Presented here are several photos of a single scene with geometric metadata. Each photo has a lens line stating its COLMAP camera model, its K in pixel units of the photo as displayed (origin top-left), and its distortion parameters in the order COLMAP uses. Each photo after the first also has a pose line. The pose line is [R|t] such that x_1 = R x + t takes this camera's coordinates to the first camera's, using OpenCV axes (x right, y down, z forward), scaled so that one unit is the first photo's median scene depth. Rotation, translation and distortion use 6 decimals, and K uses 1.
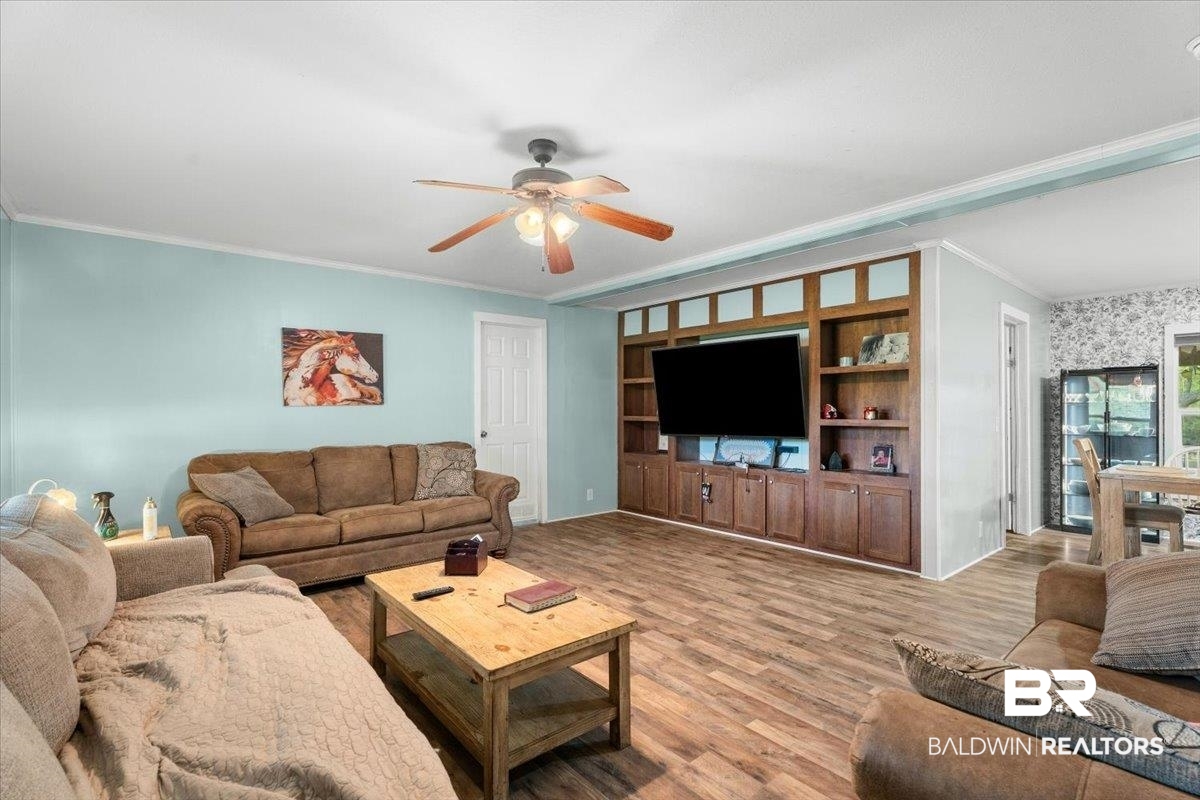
lens RADIAL K [[550.7, 0, 599.1], [0, 550.7, 402.1], [0, 0, 1]] dist [-0.004906, -0.000052]
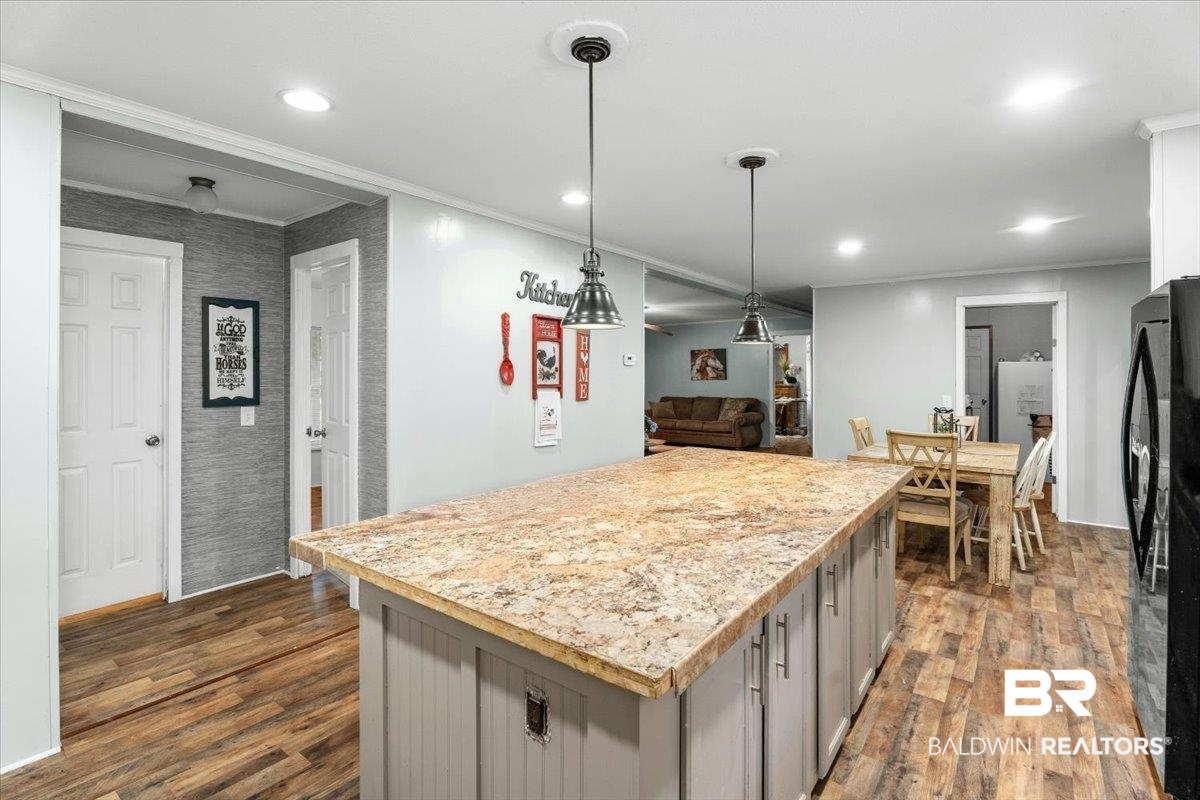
lens RADIAL K [[550.7, 0, 609.1], [0, 550.7, 376.9], [0, 0, 1]] dist [-0.004906, -0.000052]
pose [[0.243514, 0.004772, -0.969886, 1.872959], [0.013327, 0.999877, 0.008266, -0.034958], [0.969806, -0.014939, 0.243420, -0.018078]]
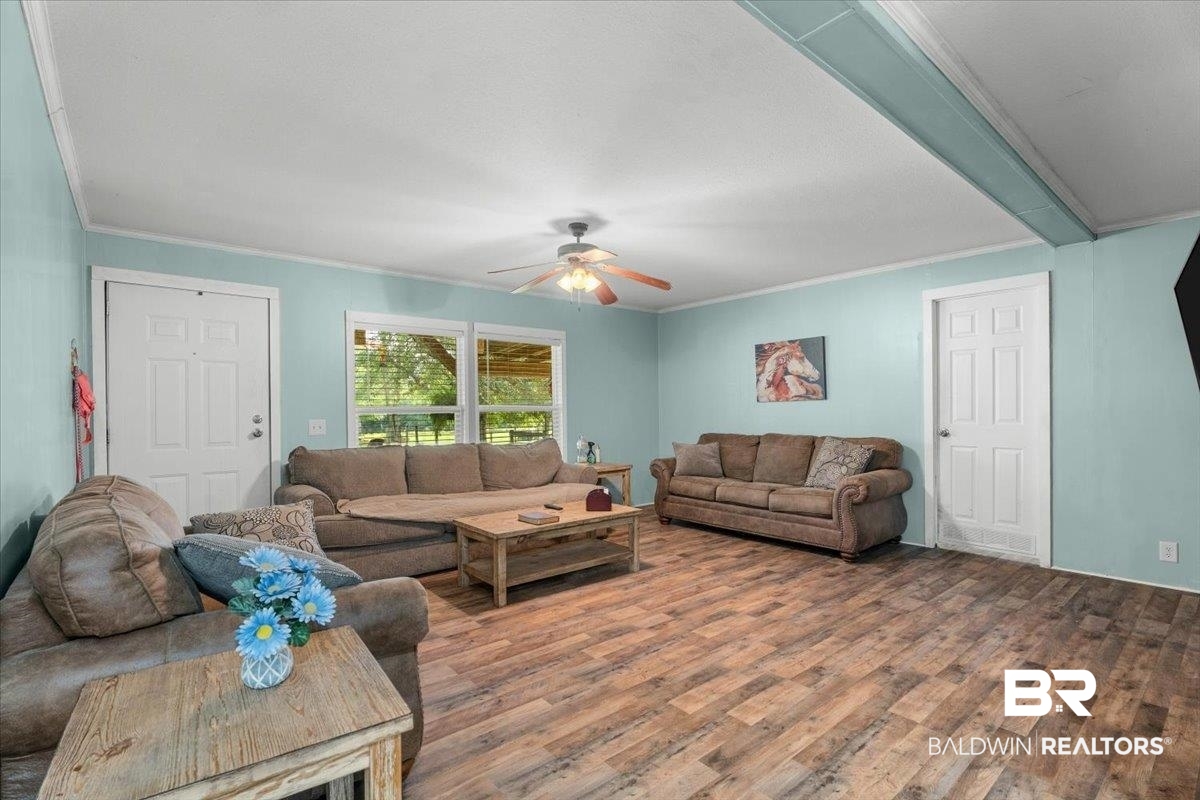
lens RADIAL K [[550.7, 0, 601.9], [0, 550.7, 404.7], [0, 0, 1]] dist [-0.004906, -0.000052]
pose [[0.011696, 0.000893, -0.999931, 0.790472], [0.021841, 0.999761, 0.001148, 0.003956], [0.999693, -0.021853, 0.011674, 0.596339]]
